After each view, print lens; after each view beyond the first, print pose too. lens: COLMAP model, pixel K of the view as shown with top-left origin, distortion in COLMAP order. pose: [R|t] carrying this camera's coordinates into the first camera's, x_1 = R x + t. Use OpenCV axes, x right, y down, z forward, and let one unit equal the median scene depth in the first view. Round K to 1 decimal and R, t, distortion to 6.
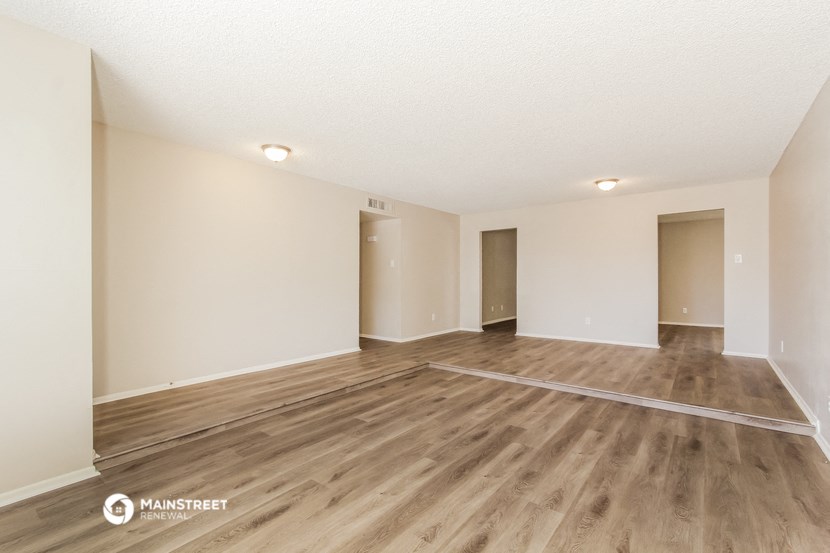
lens RADIAL K [[390.3, 0, 413.4], [0, 390.3, 280.3], [0, 0, 1]] dist [0.000574, 0.000134]
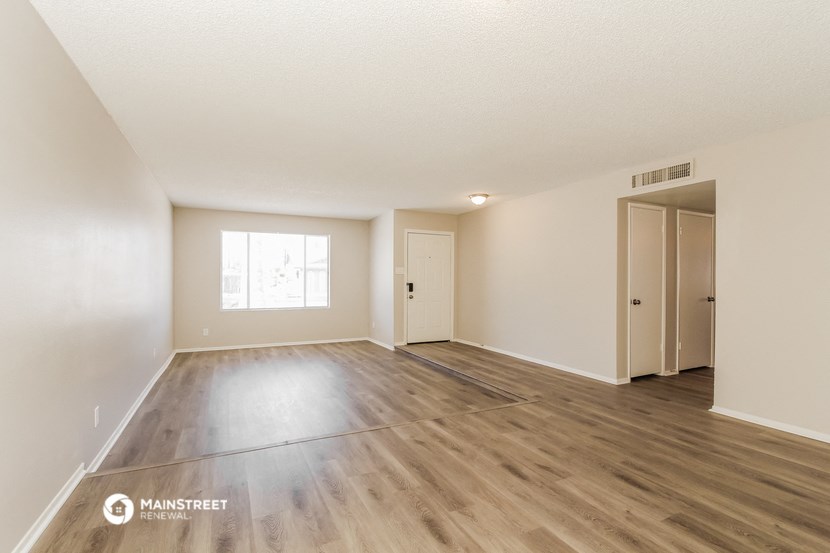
lens RADIAL K [[390.3, 0, 413.4], [0, 390.3, 280.3], [0, 0, 1]] dist [0.000574, 0.000134]
pose [[-0.456860, -0.002141, -0.889536, 1.046461], [-0.005657, 0.999984, 0.000498, -0.029022], [0.889521, 0.005259, -0.456865, 1.459514]]
